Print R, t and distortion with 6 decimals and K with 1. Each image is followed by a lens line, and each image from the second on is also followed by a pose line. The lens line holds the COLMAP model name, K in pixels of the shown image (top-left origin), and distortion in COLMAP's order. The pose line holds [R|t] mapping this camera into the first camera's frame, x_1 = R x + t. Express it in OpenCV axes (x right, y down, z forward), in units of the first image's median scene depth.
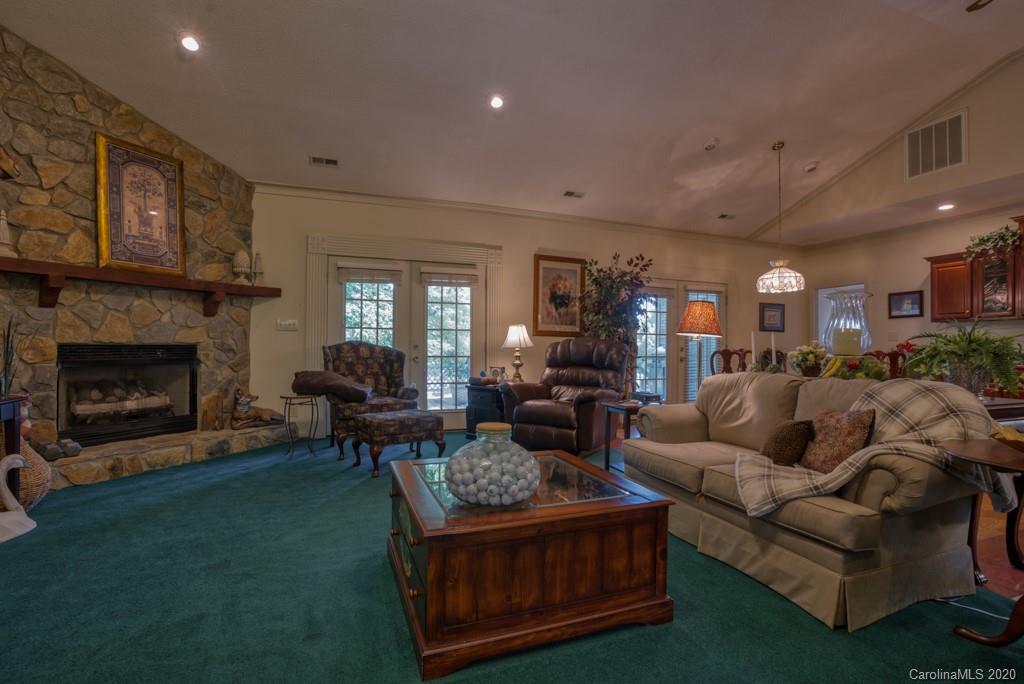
lens RADIAL K [[468.9, 0, 512.4], [0, 468.9, 343.0], [0, 0, 1]] dist [-0.042582, 0.010188]
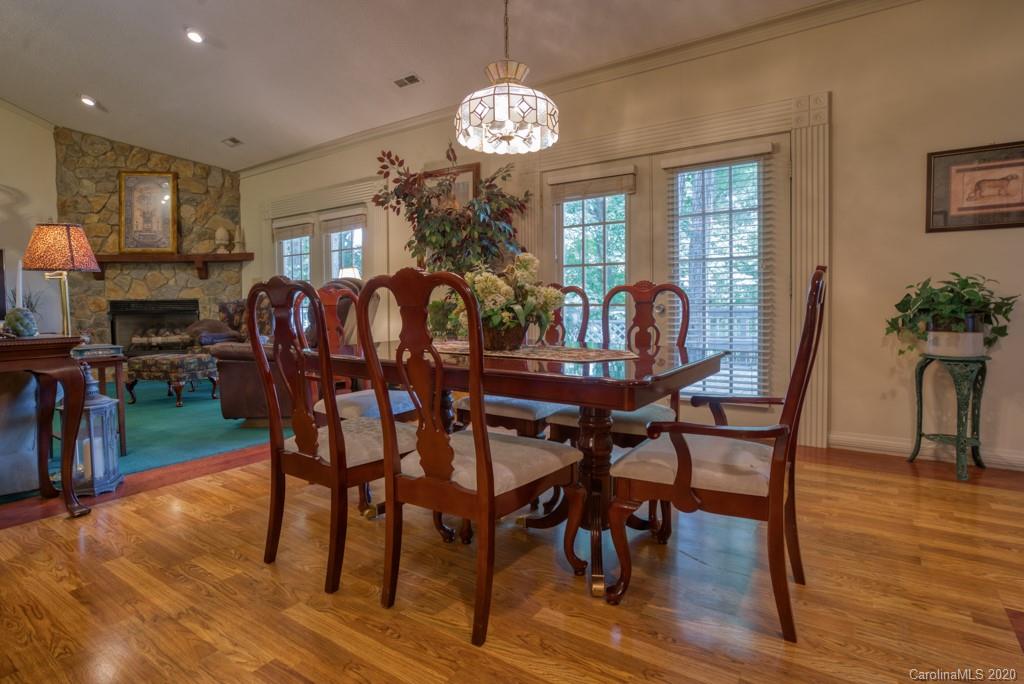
lens RADIAL K [[524.6, 0, 506.9], [0, 524.6, 317.1], [0, 0, 1]] dist [-0.006952, -0.001142]
pose [[0.577147, 0.004738, -0.816626, 1.283308], [0.024404, 0.999436, 0.023046, 0.046611], [0.816275, -0.033231, 0.576707, 0.931742]]
